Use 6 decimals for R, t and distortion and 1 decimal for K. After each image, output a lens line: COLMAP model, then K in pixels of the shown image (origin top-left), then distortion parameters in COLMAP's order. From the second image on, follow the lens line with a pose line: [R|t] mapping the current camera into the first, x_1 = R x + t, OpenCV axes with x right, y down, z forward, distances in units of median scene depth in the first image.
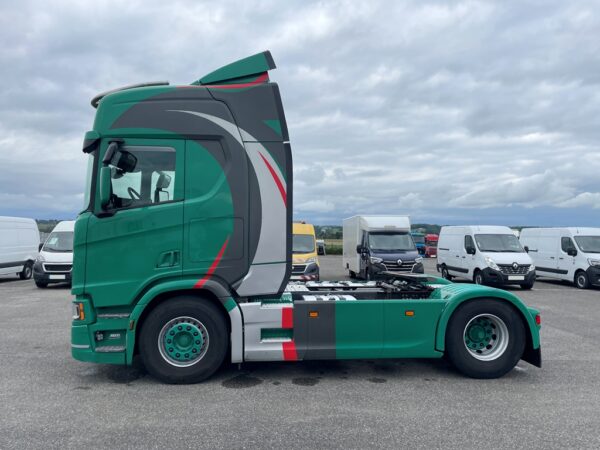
lens RADIAL K [[454.6, 0, 311.4], [0, 454.6, 231.9], [0, 0, 1]] dist [0.069133, -0.075350]
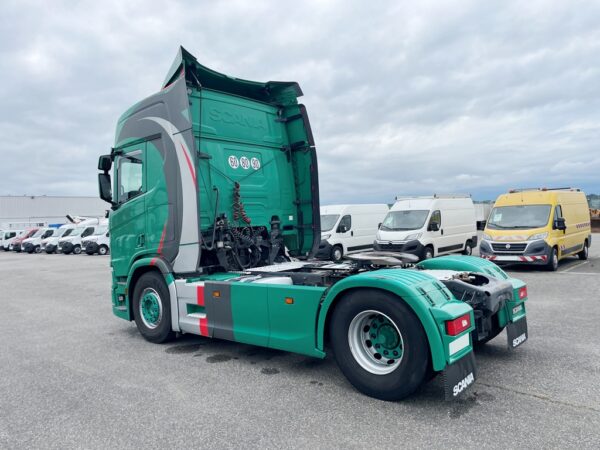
lens RADIAL K [[454.6, 0, 308.6], [0, 454.6, 227.6], [0, 0, 1]] dist [0.069133, -0.075350]
pose [[0.709470, -0.029747, -0.704107, 0.868331], [0.058177, 0.998171, 0.016451, 0.028962], [0.702330, -0.052634, 0.709903, 0.431524]]
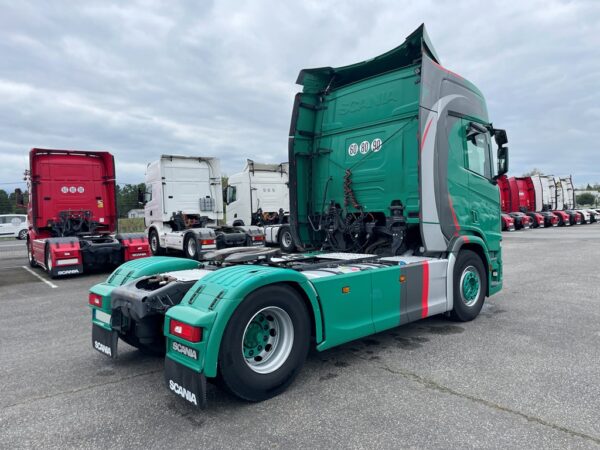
lens RADIAL K [[454.6, 0, 305.5], [0, 454.6, 227.3], [0, 0, 1]] dist [0.069133, -0.075350]
pose [[-0.792803, 0.031802, -0.608647, 0.756901], [0.028069, 0.999483, 0.015661, 0.055578], [0.608831, -0.004668, -0.793286, 2.106654]]
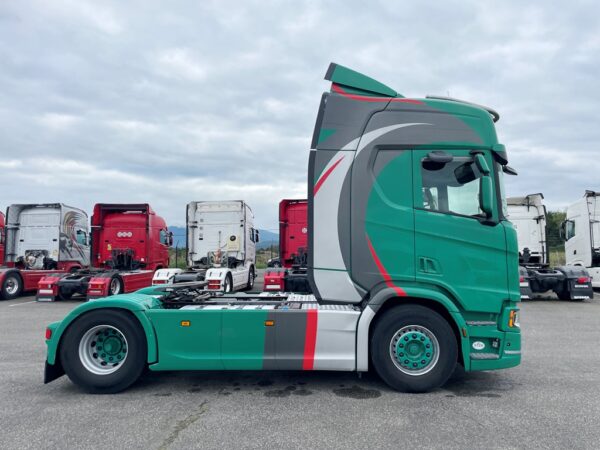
lens RADIAL K [[454.6, 0, 296.6], [0, 454.6, 226.9], [0, 0, 1]] dist [0.069133, -0.075350]
pose [[-0.992443, -0.000727, 0.122700, -0.187041], [-0.009229, 0.997592, -0.068740, 0.046113], [-0.122355, -0.069353, -0.990060, 2.444318]]
